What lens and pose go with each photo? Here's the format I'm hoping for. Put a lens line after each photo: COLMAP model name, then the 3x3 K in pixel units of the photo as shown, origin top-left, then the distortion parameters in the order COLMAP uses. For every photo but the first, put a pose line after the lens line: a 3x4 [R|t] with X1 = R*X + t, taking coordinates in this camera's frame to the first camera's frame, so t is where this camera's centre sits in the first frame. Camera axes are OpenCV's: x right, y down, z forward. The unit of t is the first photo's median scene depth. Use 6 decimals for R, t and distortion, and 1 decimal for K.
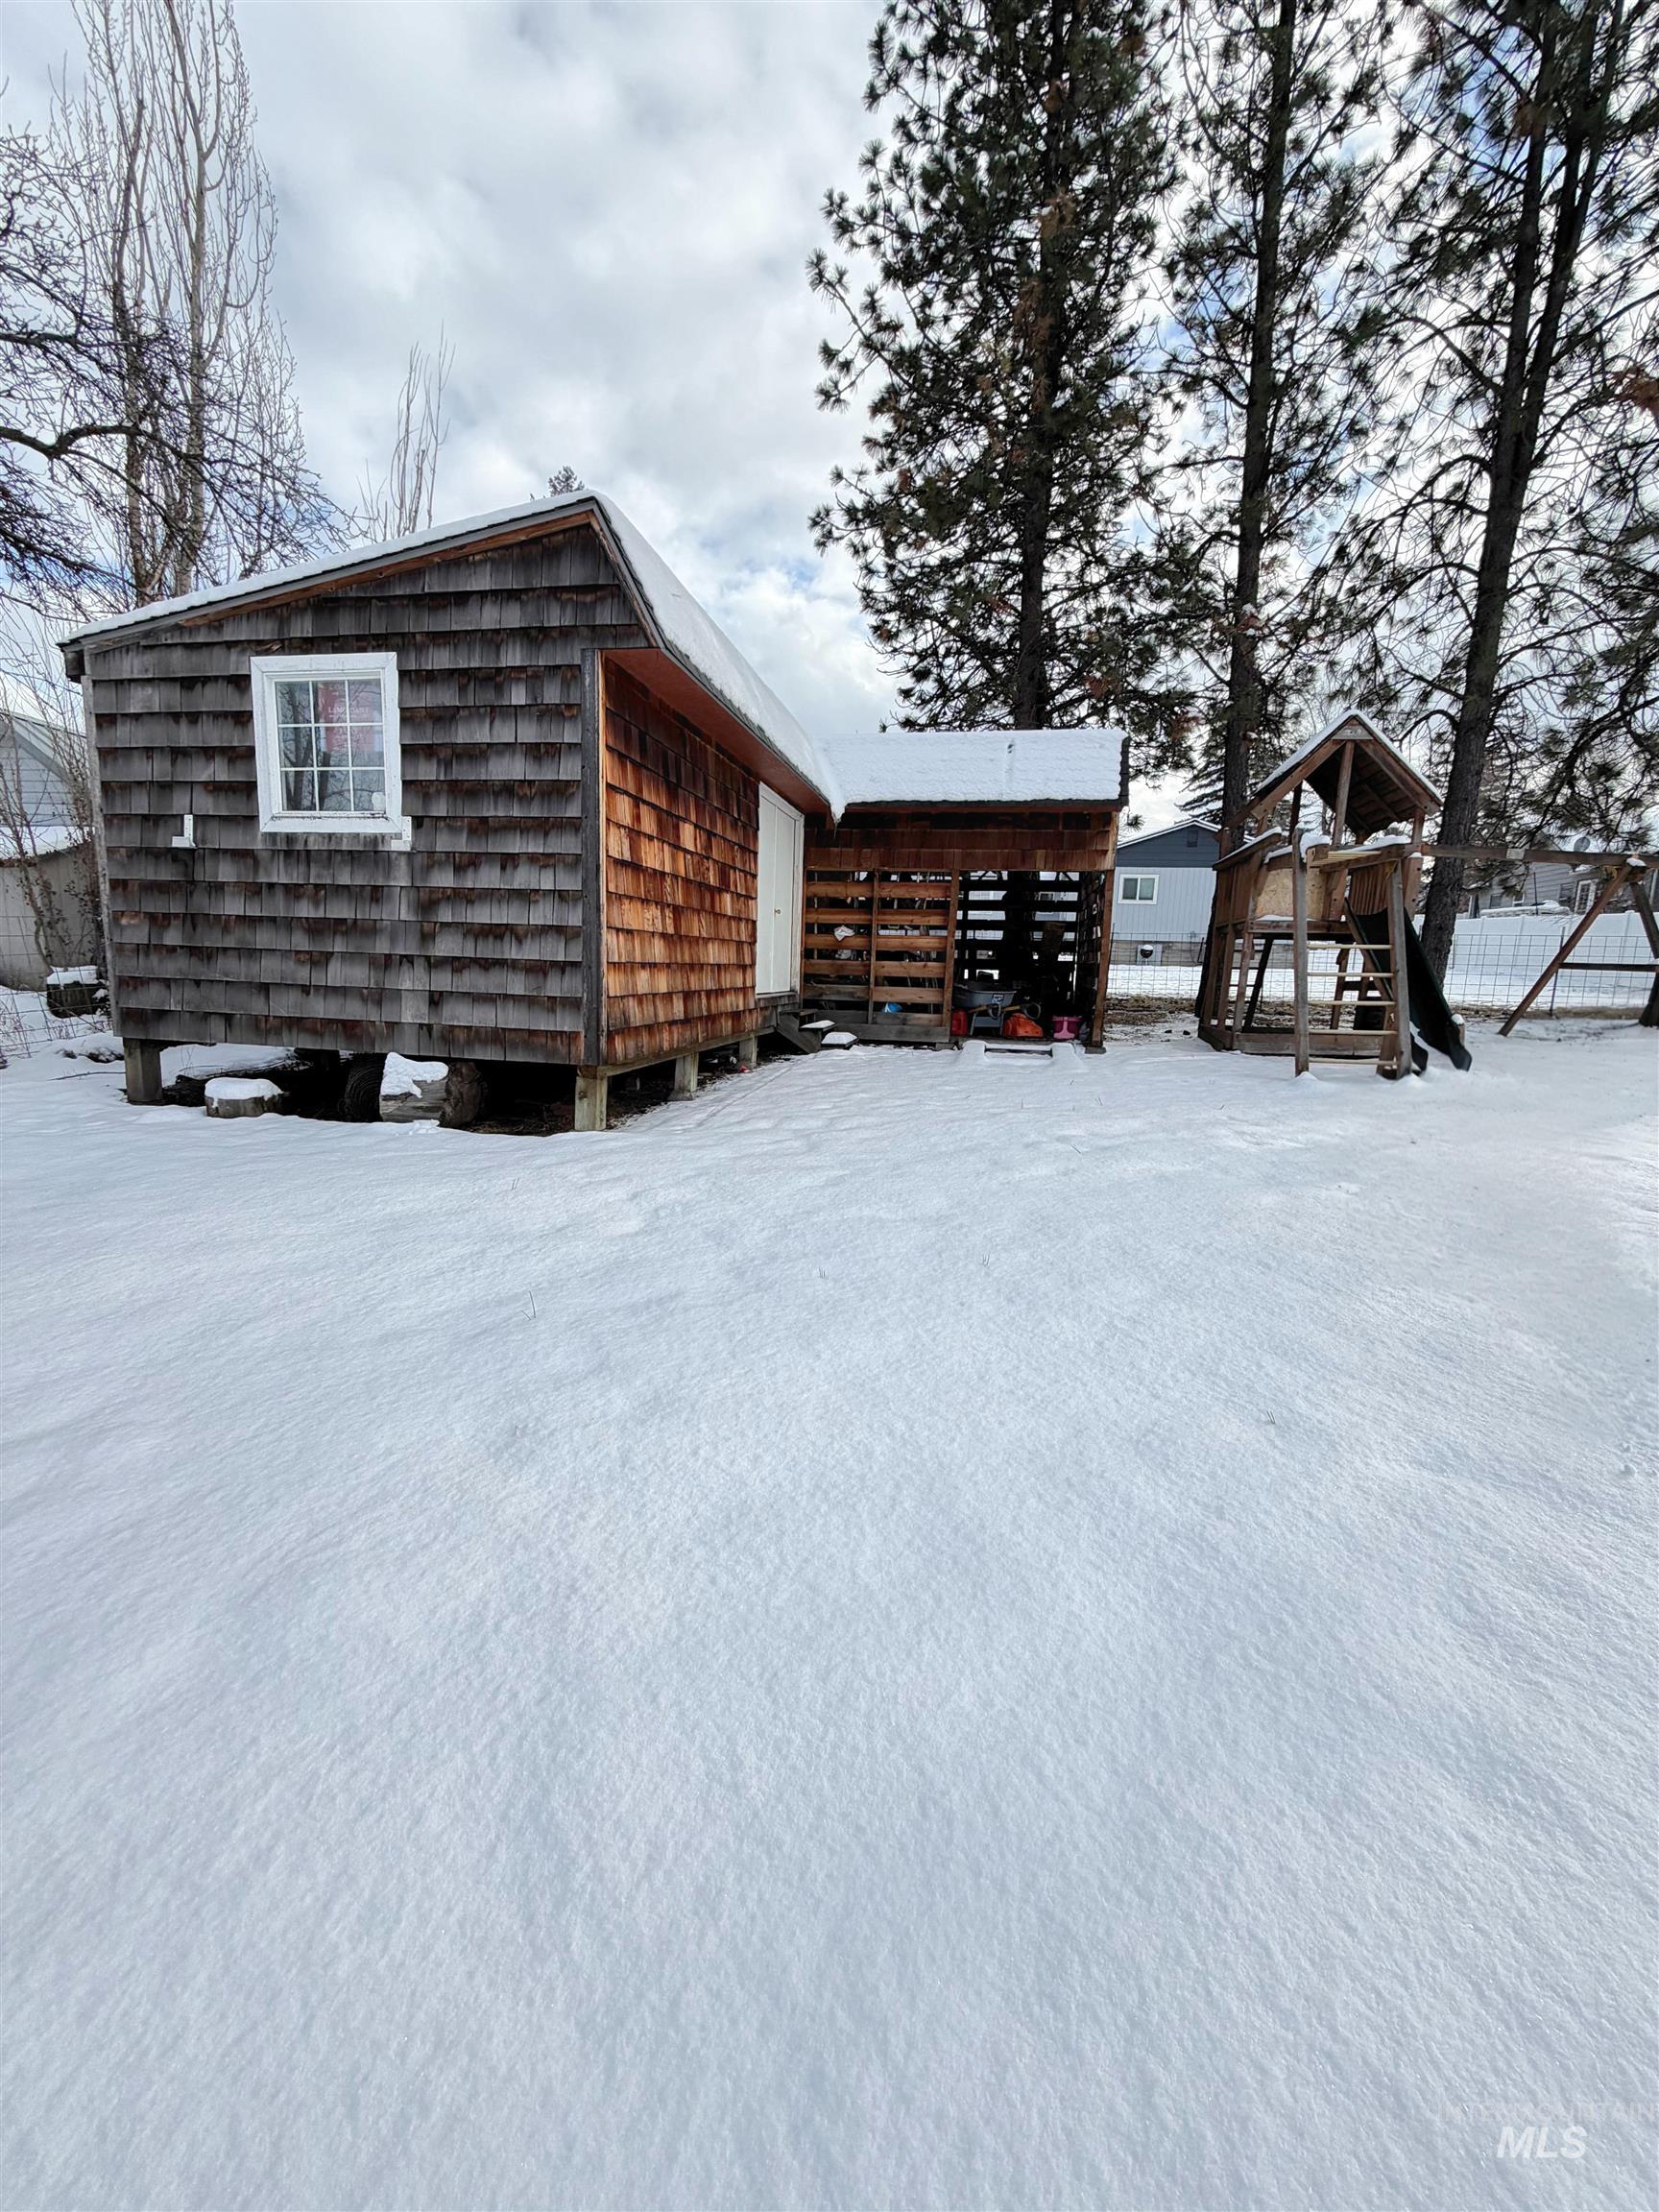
lens RADIAL K [[877.6, 0, 831.0], [0, 877.6, 1099.6], [0, 0, 1]] dist [0.001089, -0.000598]
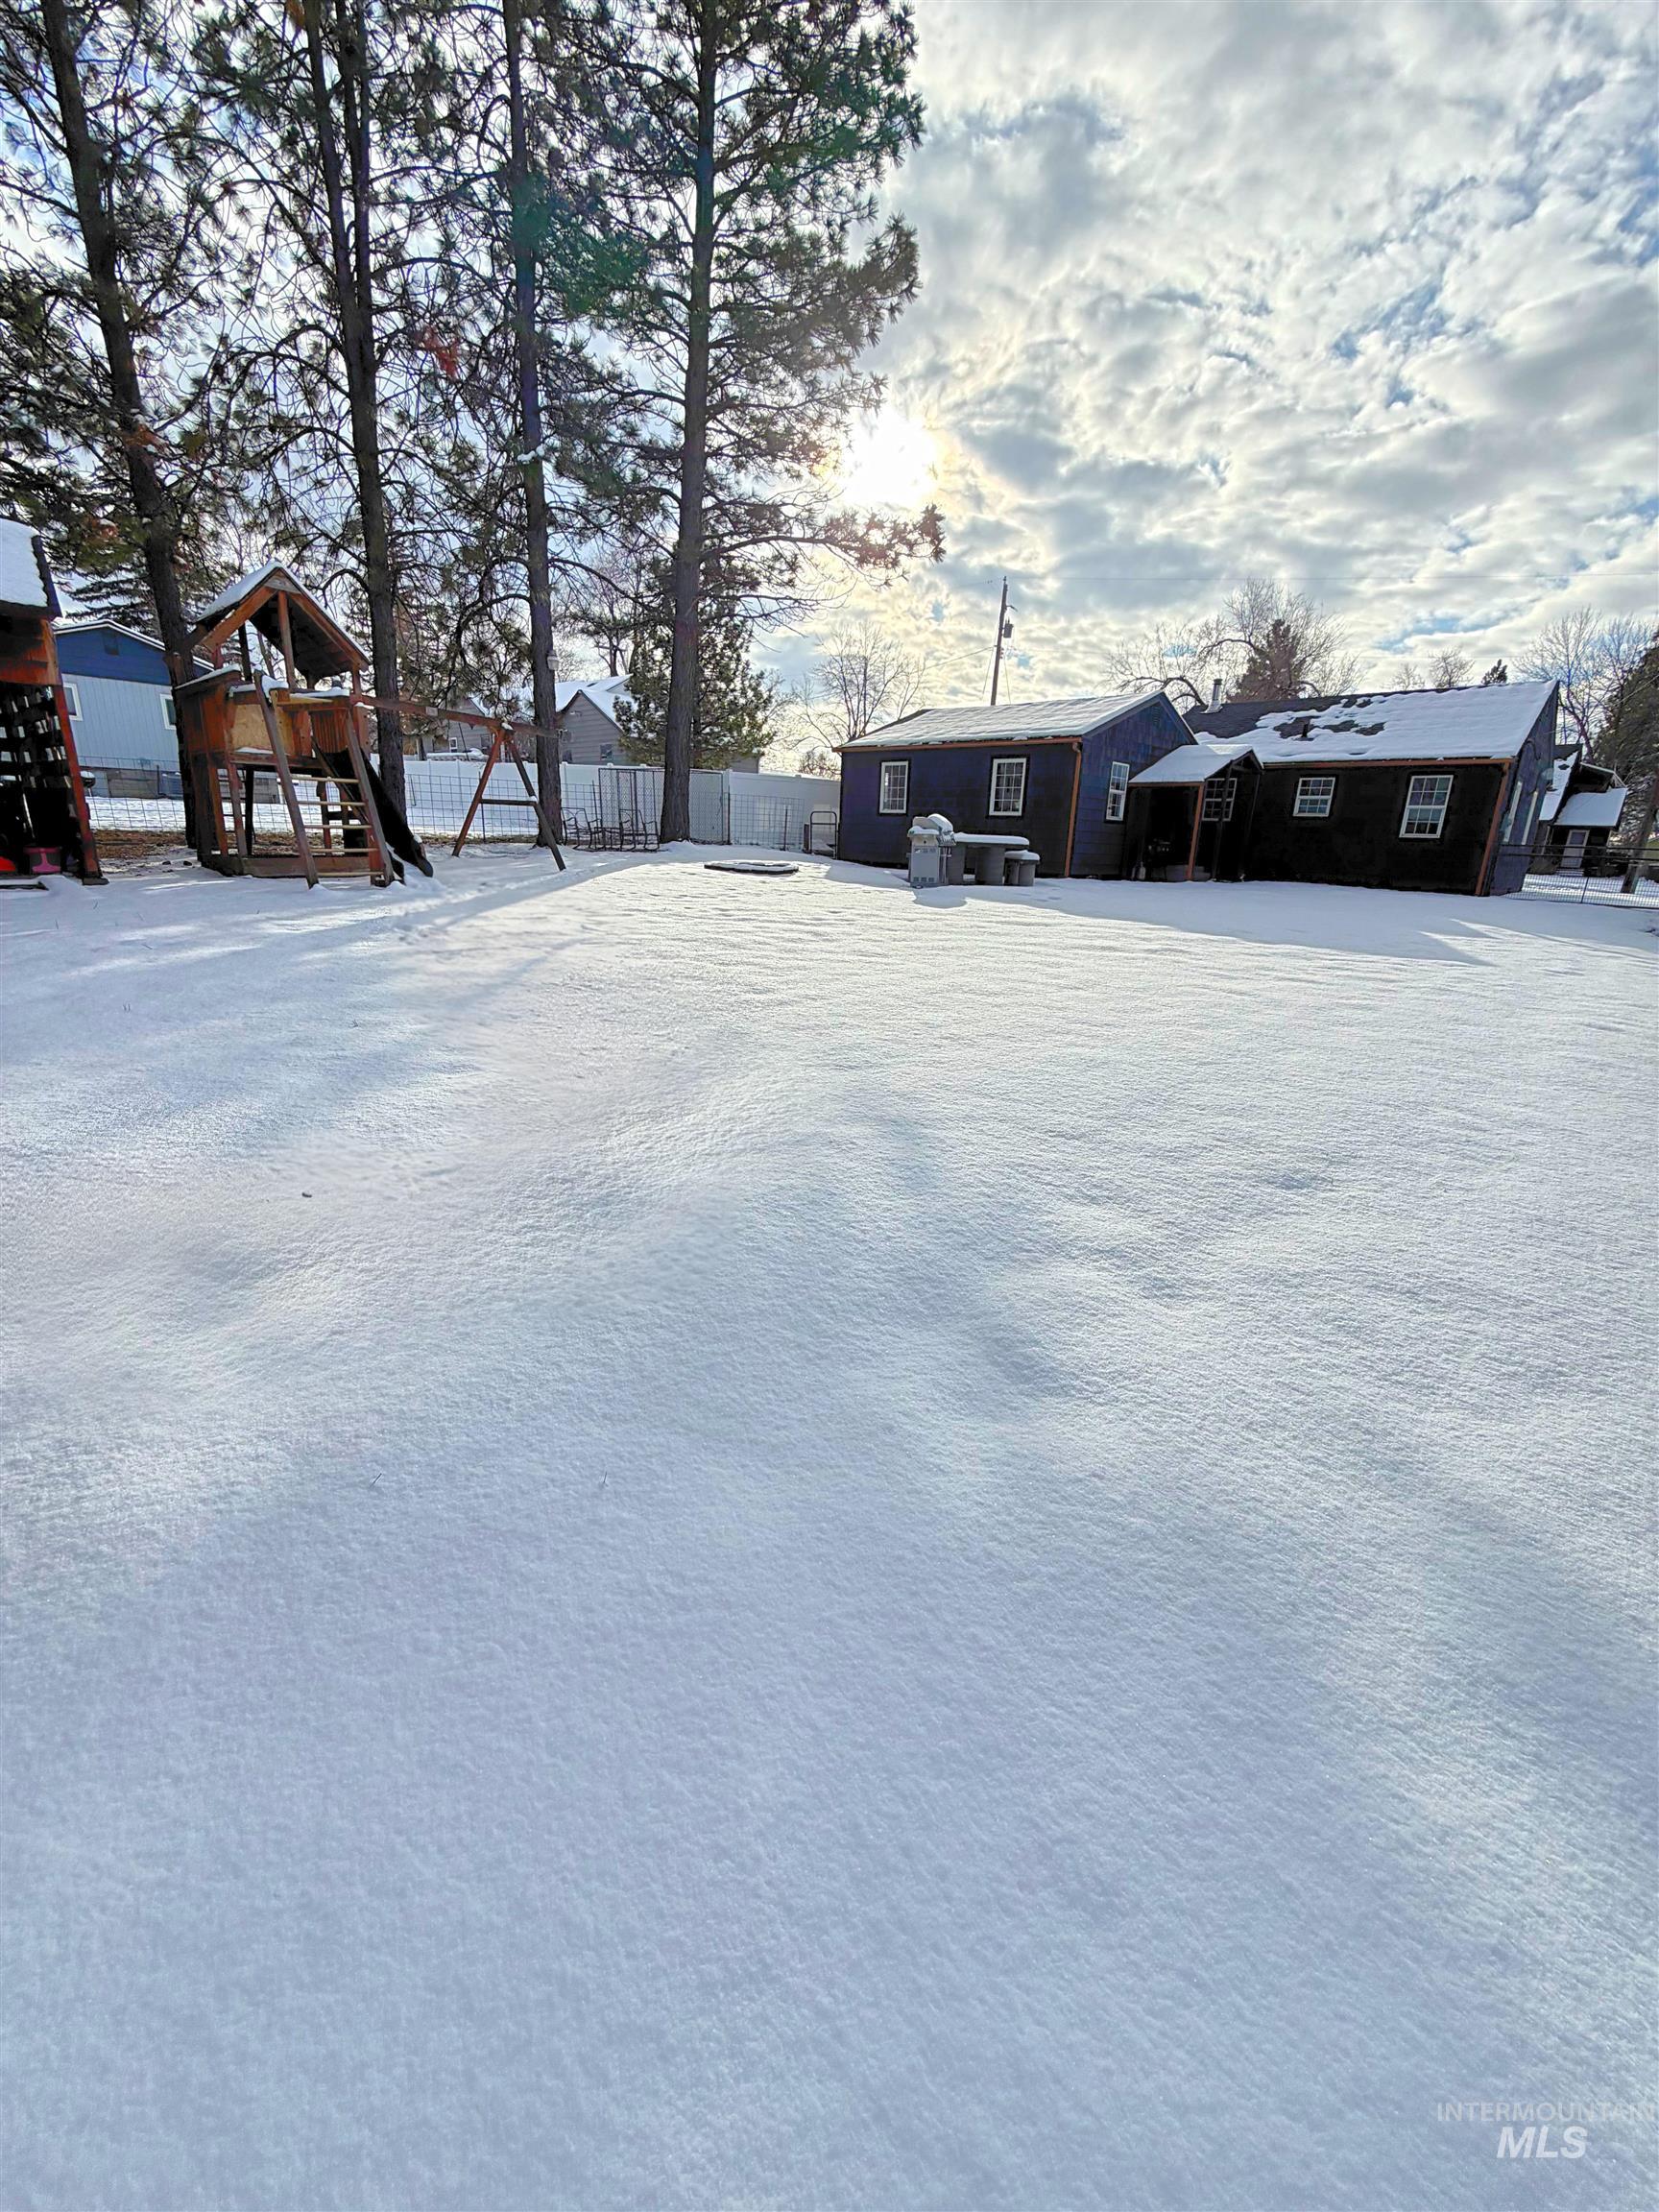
lens RADIAL K [[877.6, 0, 824.8], [0, 877.6, 1101.6], [0, 0, 1]] dist [0.001089, -0.000598]
pose [[0.519425, -0.258278, 0.814549, -0.116028], [0.112282, 0.965593, 0.234570, 0.035911], [-0.847107, -0.030382, 0.530553, -0.181939]]
